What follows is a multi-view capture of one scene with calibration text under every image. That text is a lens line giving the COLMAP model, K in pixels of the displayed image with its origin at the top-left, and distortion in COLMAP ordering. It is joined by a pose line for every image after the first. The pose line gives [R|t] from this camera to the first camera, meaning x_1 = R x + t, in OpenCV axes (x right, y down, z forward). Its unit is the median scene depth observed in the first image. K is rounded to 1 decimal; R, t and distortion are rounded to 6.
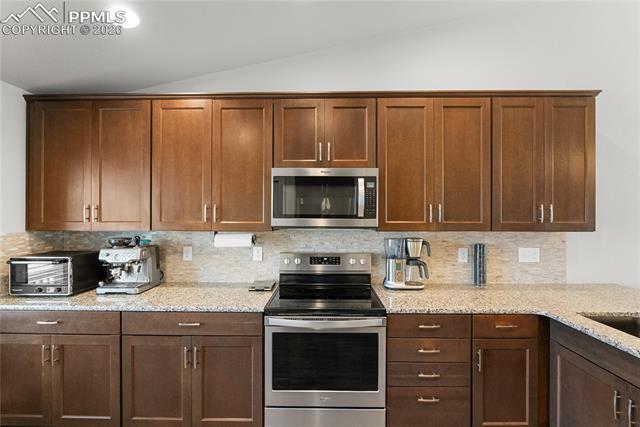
lens RADIAL K [[280.5, 0, 321.4], [0, 280.5, 215.5], [0, 0, 1]] dist [-0.006152, -0.000114]
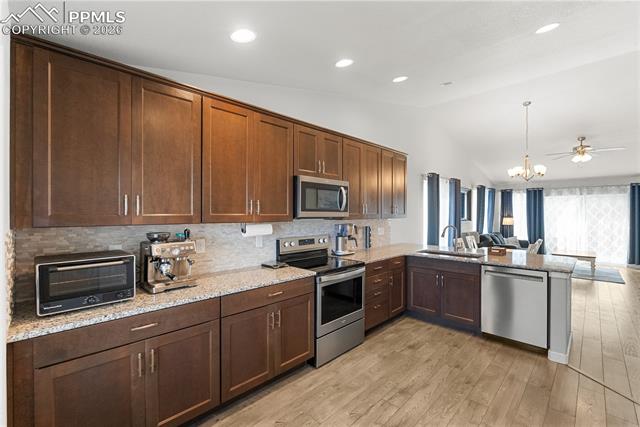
lens RADIAL K [[280.5, 0, 321.4], [0, 280.5, 215.5], [0, 0, 1]] dist [-0.006152, -0.000114]
pose [[0.682240, -0.005913, 0.731104, -1.061619], [-0.001487, 0.999954, 0.009474, 0.015351], [-0.731127, -0.007551, 0.682200, -0.021809]]
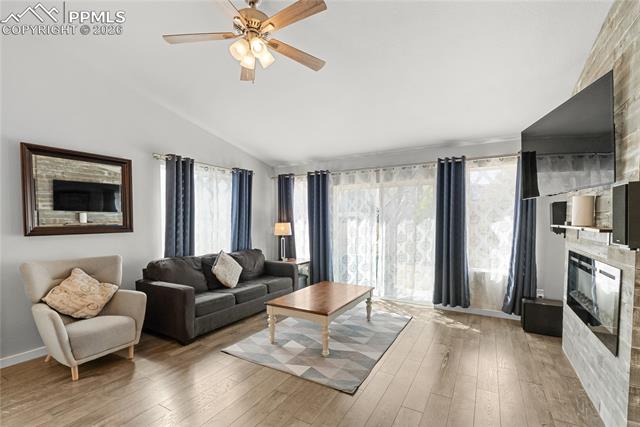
lens RADIAL K [[289.4, 0, 319.8], [0, 289.4, 229.6], [0, 0, 1]] dist [-0.000546, 0.000077]
pose [[0.487804, -0.034068, 0.872288, 1.958220], [0.001537, 0.999270, 0.038168, 0.052006], [-0.872952, -0.017278, 0.487500, -0.740193]]
